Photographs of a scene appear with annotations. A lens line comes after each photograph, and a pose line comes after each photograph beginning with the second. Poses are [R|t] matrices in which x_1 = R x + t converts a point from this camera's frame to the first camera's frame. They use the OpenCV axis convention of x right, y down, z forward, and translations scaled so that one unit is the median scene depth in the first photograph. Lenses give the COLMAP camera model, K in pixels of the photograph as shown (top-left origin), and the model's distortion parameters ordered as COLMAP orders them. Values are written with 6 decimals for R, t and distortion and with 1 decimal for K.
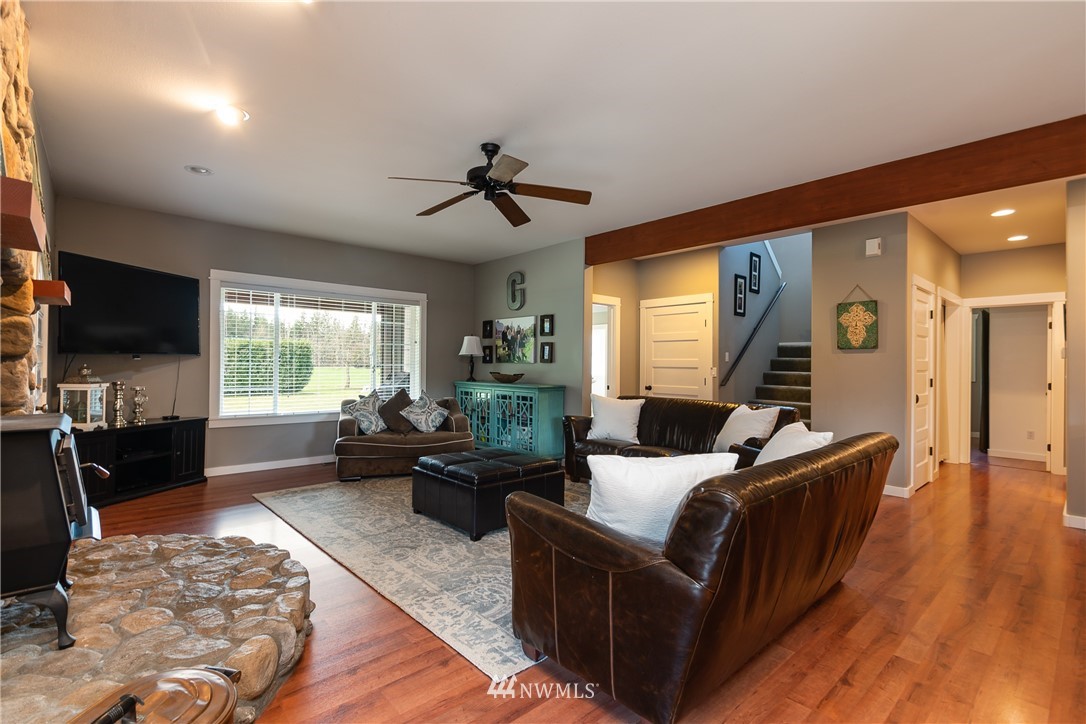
lens RADIAL K [[508.5, 0, 538.1], [0, 508.5, 361.5], [0, 0, 1]] dist [0.000083, 0.000077]
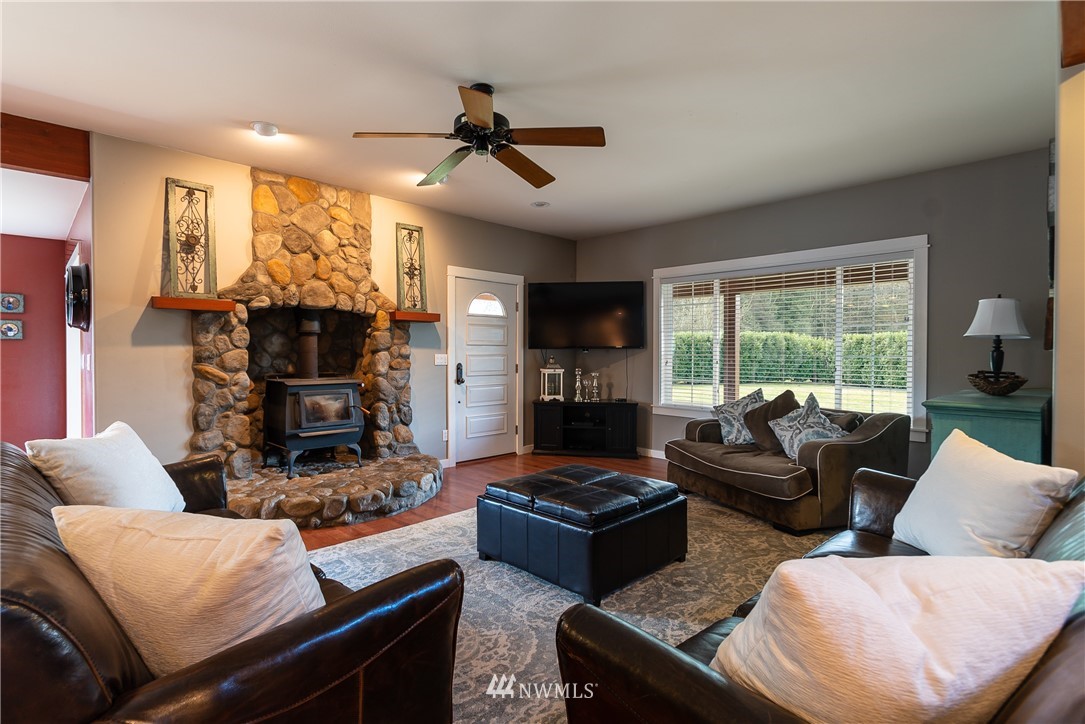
lens RADIAL K [[550.2, 0, 541.0], [0, 550.2, 360.0], [0, 0, 1]] dist [0.001609, -0.000019]
pose [[0.017873, 0.002009, -0.999838, 0.545023], [0.003382, 0.999992, 0.002070, 0.010700], [0.999835, -0.003418, 0.017866, 0.734093]]
